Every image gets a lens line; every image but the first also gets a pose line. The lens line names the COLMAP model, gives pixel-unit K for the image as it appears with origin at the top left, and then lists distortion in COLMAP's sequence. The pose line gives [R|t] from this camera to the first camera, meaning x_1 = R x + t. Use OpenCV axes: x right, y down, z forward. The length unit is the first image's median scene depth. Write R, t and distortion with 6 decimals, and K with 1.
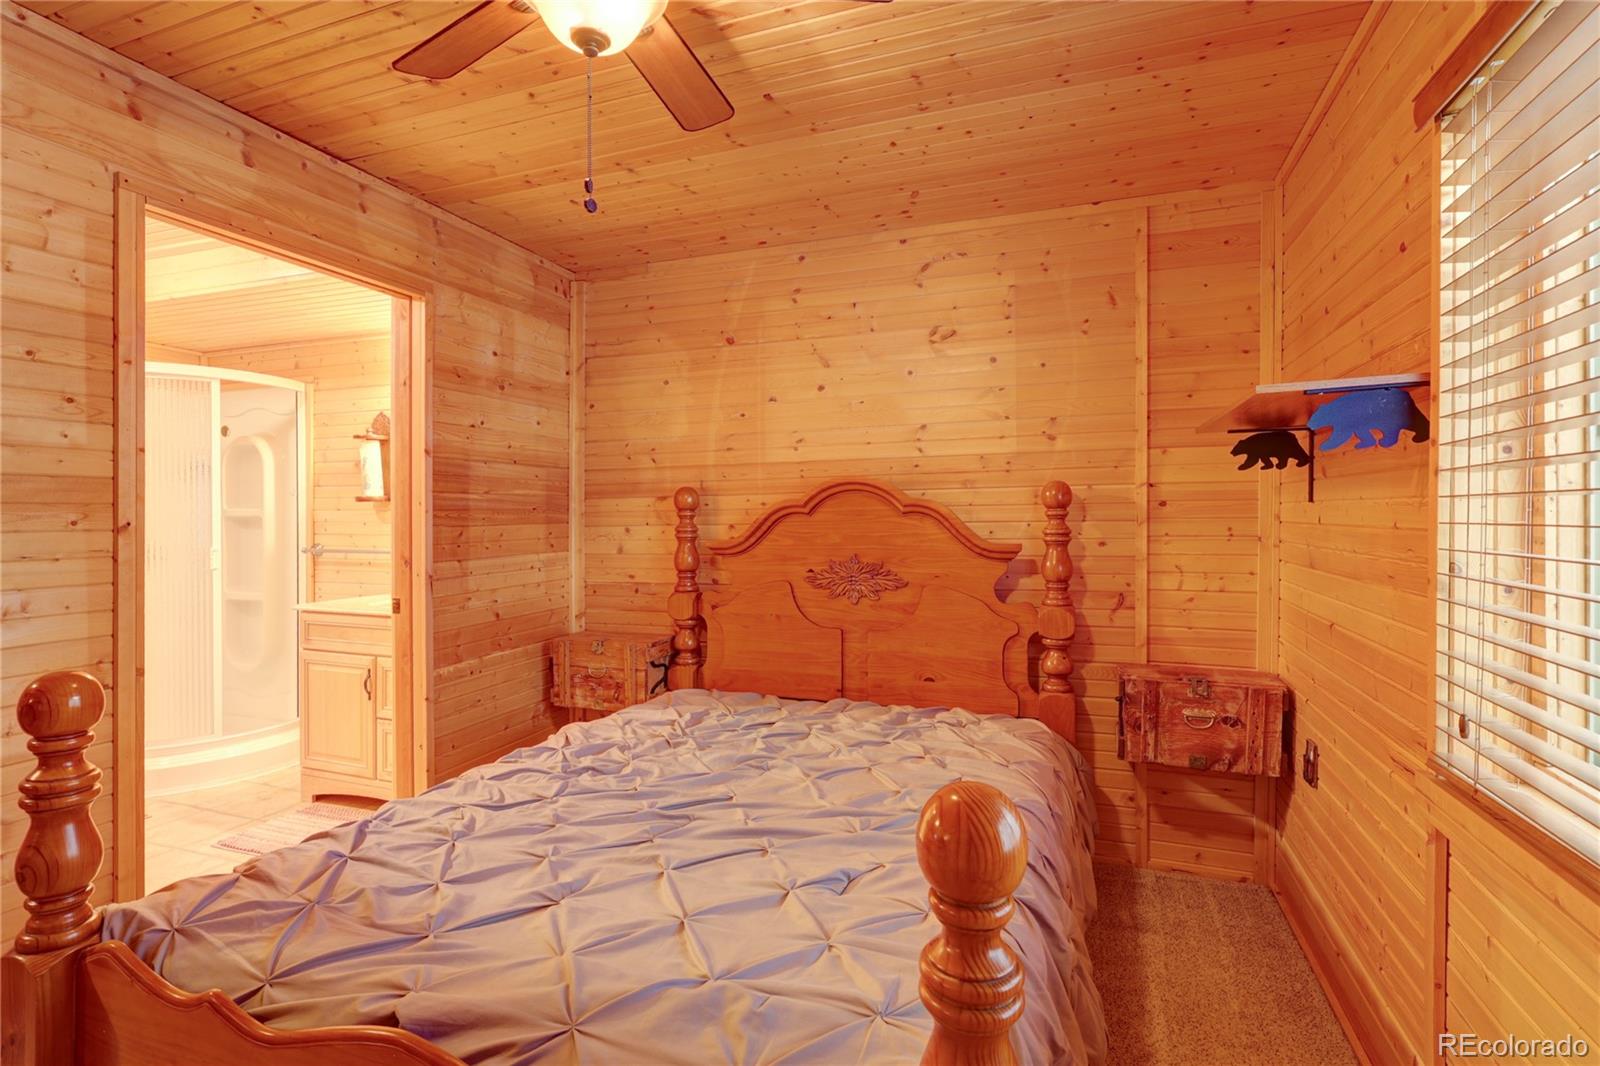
lens RADIAL K [[786.5, 0, 794.5], [0, 786.5, 520.7], [0, 0, 1]] dist [-0.001502, -0.000443]
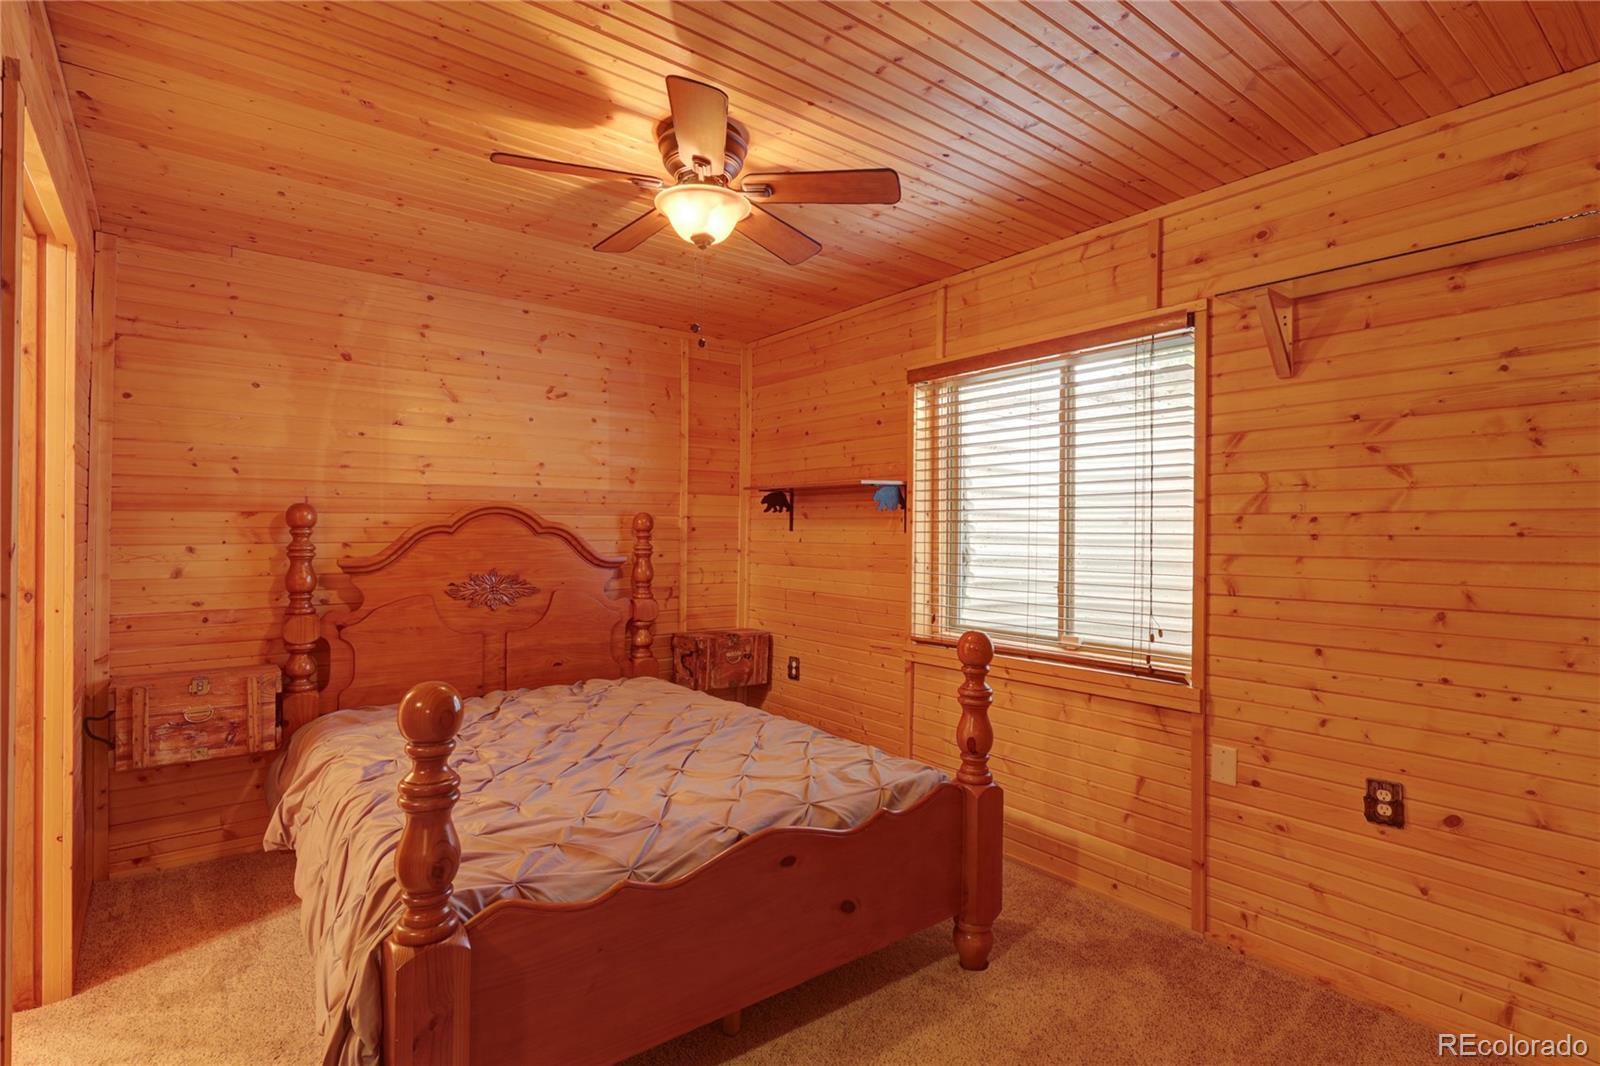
lens RADIAL K [[771.9, 0, 800.0], [0, 771.9, 533.0], [0, 0, 1]] dist [0.000437, 0.000455]
pose [[0.525186, 0.009319, 0.850937, -0.622813], [-0.004852, 0.999957, -0.007956, -0.002552], [-0.850974, 0.000049, 0.525208, 0.005101]]
